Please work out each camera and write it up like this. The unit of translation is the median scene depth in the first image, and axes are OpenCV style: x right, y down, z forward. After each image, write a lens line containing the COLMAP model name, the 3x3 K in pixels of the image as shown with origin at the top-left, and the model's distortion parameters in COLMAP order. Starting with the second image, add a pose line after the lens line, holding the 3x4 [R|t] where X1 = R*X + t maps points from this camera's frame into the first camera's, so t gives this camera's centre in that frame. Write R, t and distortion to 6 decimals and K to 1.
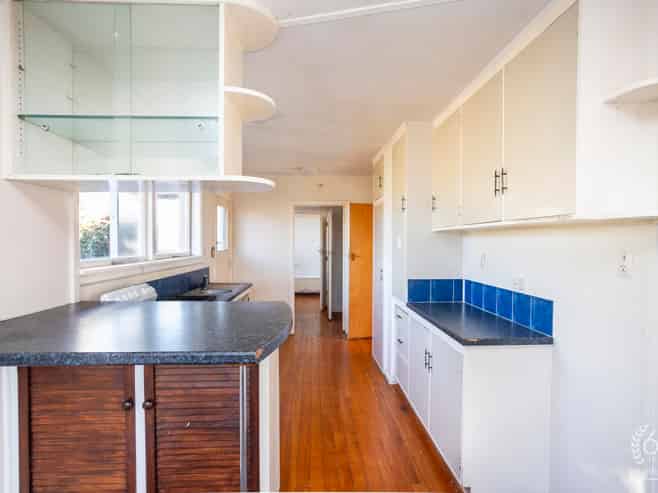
lens RADIAL K [[357.0, 0, 327.0], [0, 357.0, 250.6], [0, 0, 1]] dist [-0.006735, -0.000572]
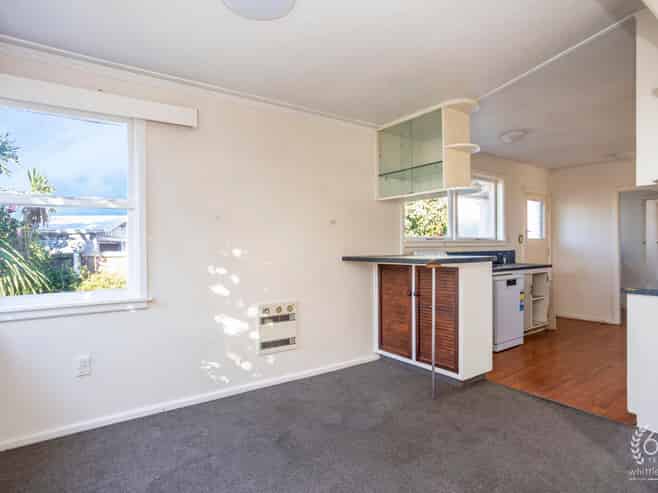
lens RADIAL K [[358.2, 0, 329.9], [0, 358.2, 246.1], [0, 0, 1]] dist [-0.036711, -0.001012]
pose [[0.555365, 0.001107, -0.831606, 1.031200], [-0.012250, 0.999902, -0.006850, 0.144607], [0.831516, 0.013992, 0.555324, -0.684080]]
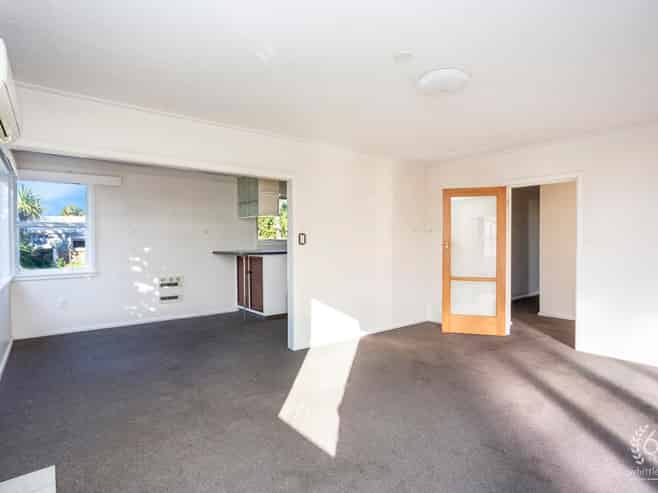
lens RADIAL K [[361.9, 0, 326.9], [0, 361.9, 247.4], [0, 0, 1]] dist [0.002021, 0.000566]
pose [[0.578131, 0.017931, -0.815747, 3.273201], [-0.015469, 0.999820, 0.011013, 0.081625], [0.815797, 0.006252, 0.578304, -0.671154]]
